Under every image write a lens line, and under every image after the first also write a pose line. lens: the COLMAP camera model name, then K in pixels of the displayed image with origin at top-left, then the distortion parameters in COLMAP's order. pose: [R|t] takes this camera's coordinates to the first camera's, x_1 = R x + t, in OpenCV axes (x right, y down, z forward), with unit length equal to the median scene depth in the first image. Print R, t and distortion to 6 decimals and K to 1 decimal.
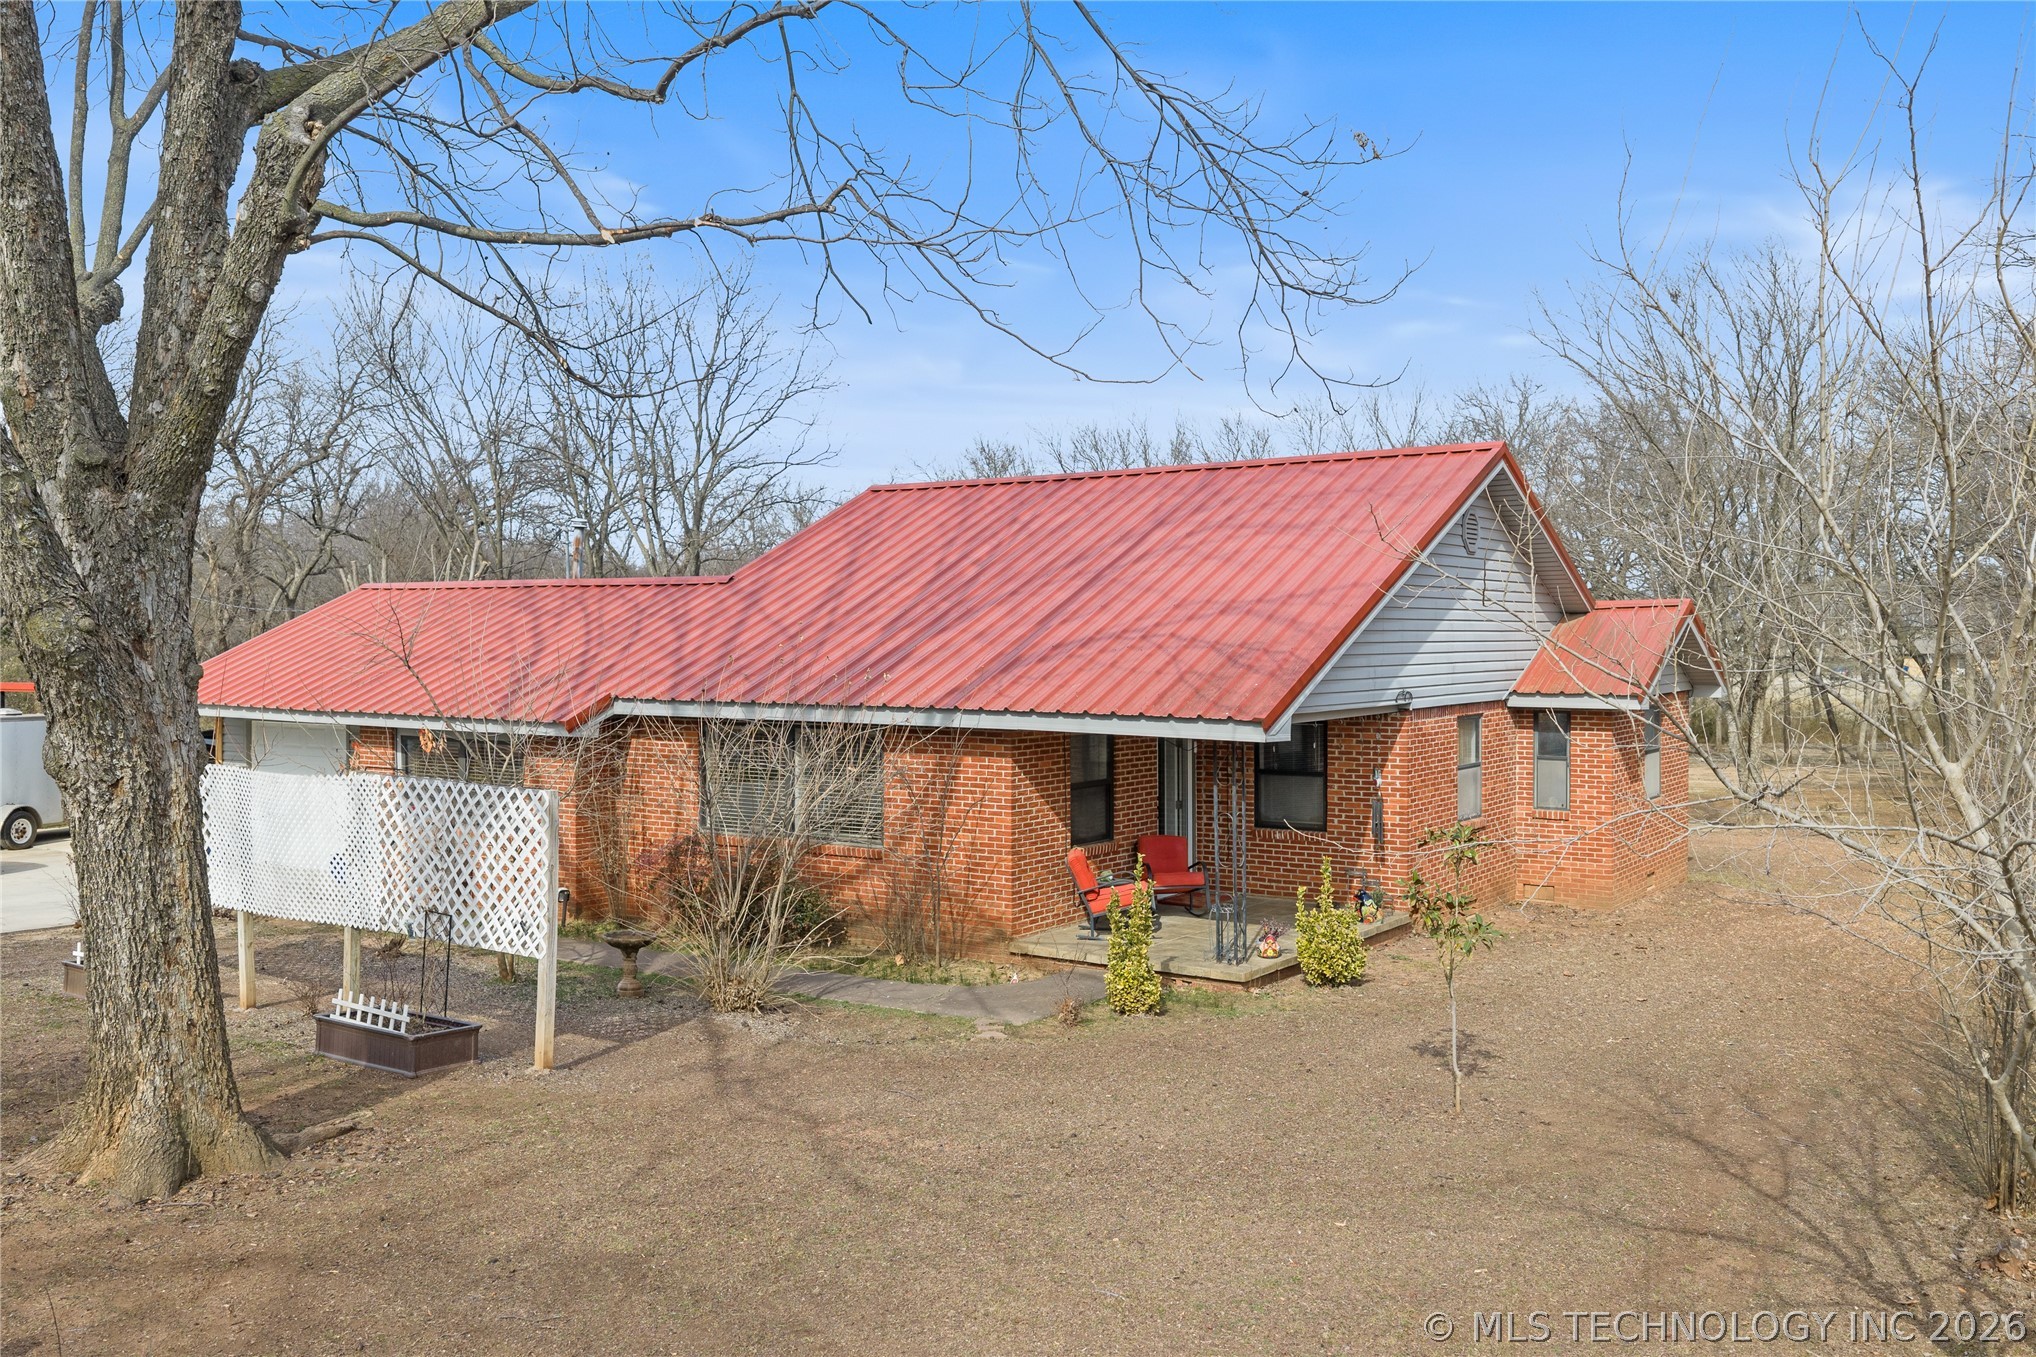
lens RADIAL K [[1720.1, 0, 1009.4], [0, 1720.1, 592.0], [0, 0, 1]] dist [0.005136, -0.005787]
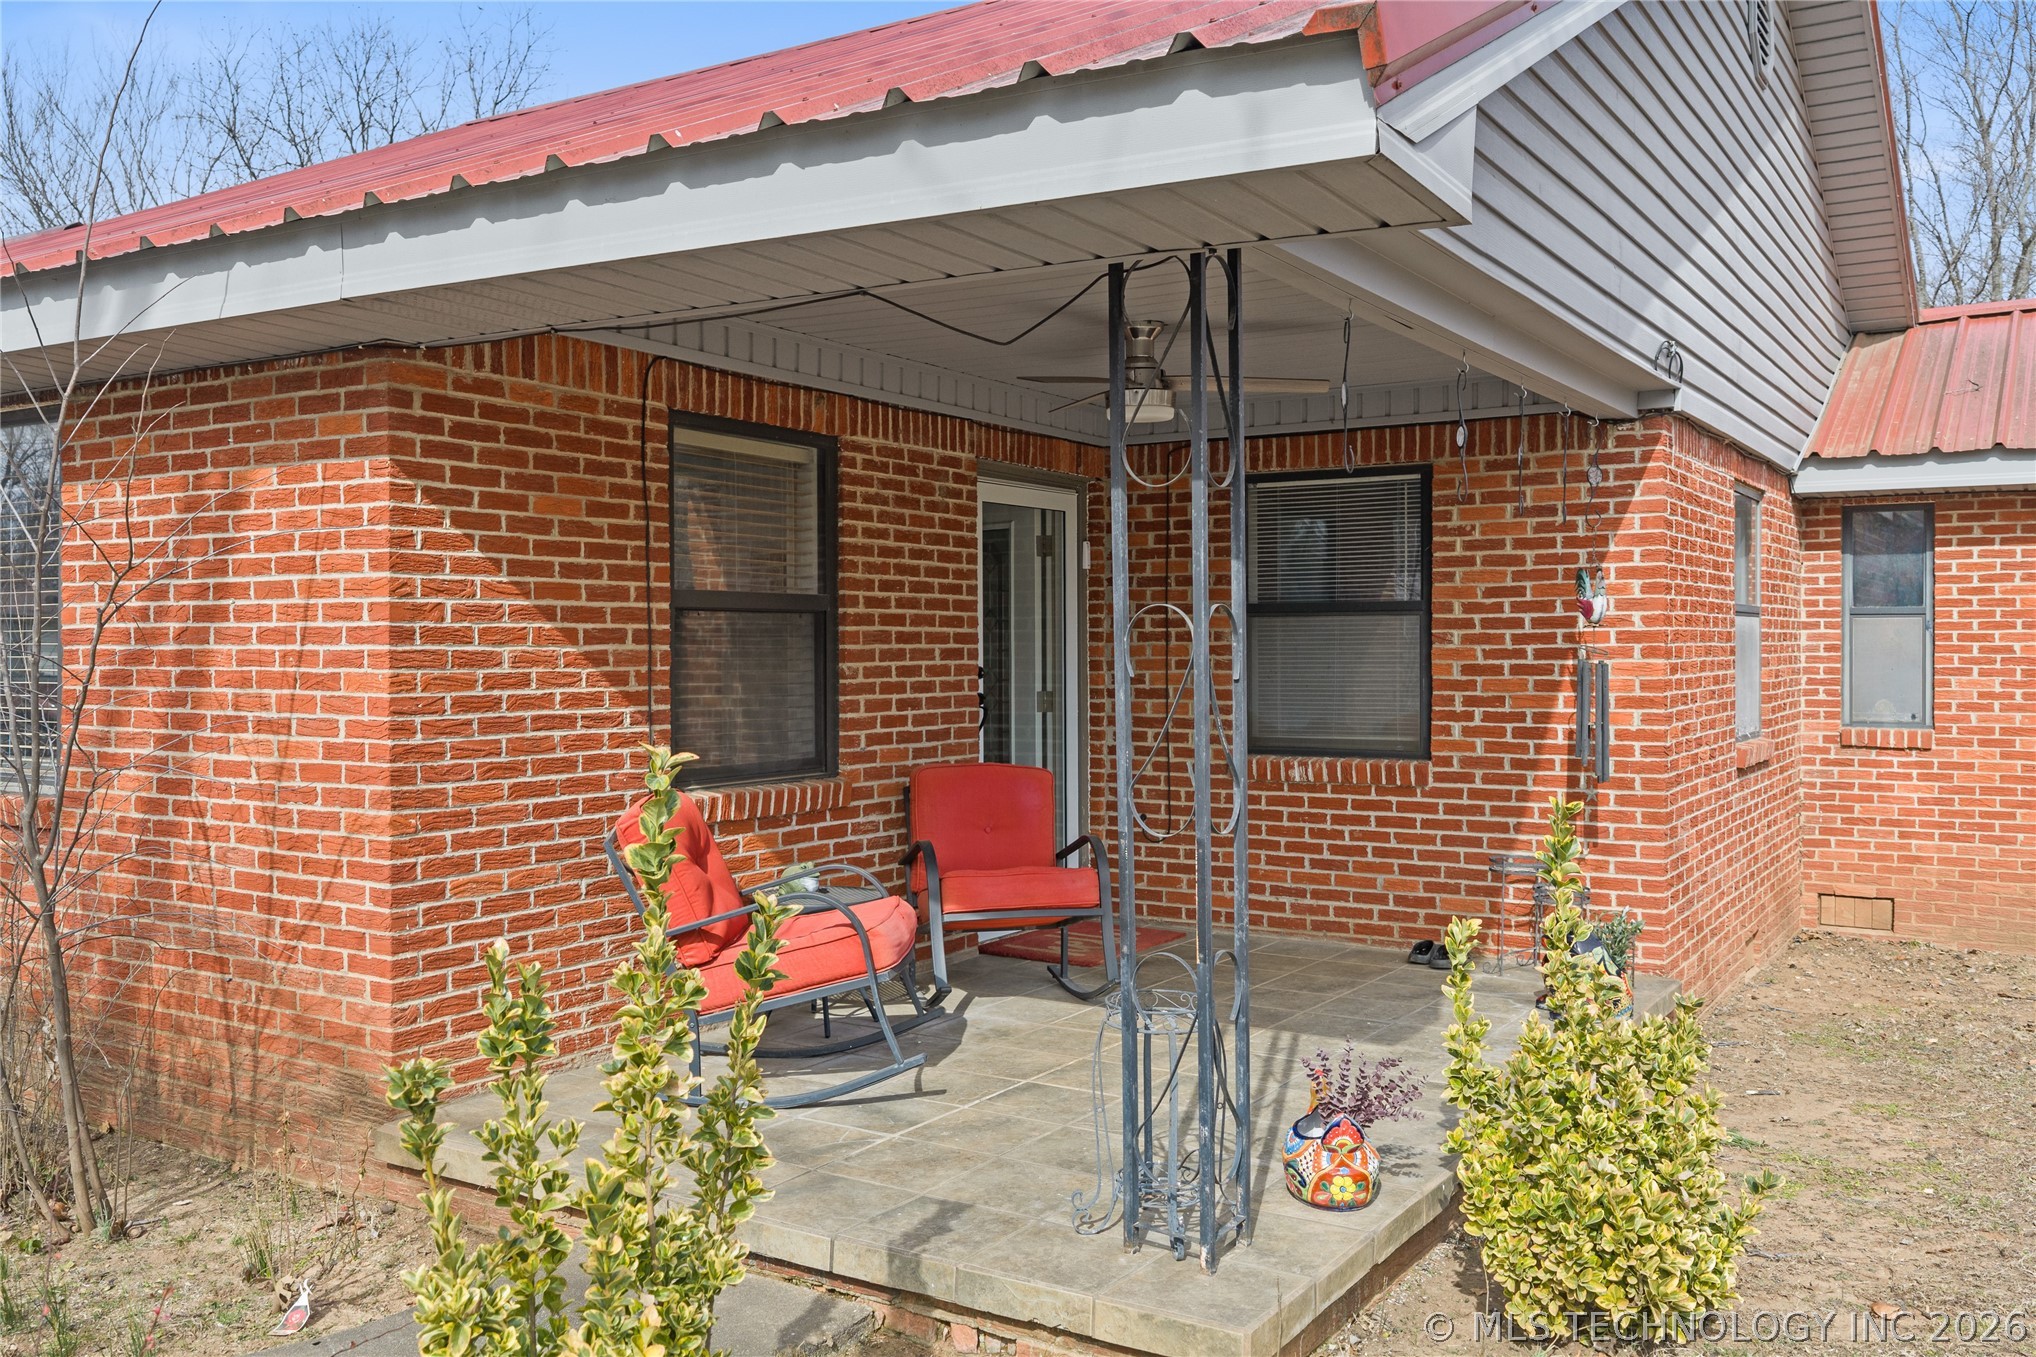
lens RADIAL K [[1720.1, 0, 1009.4], [0, 1720.1, 592.0], [0, 0, 1]] dist [0.005136, -0.005787]
pose [[0.999289, 0.001307, 0.037685, 0.086440], [-0.001203, 0.999995, -0.002788, 0.114250], [-0.037689, 0.002740, 0.999286, 0.690294]]
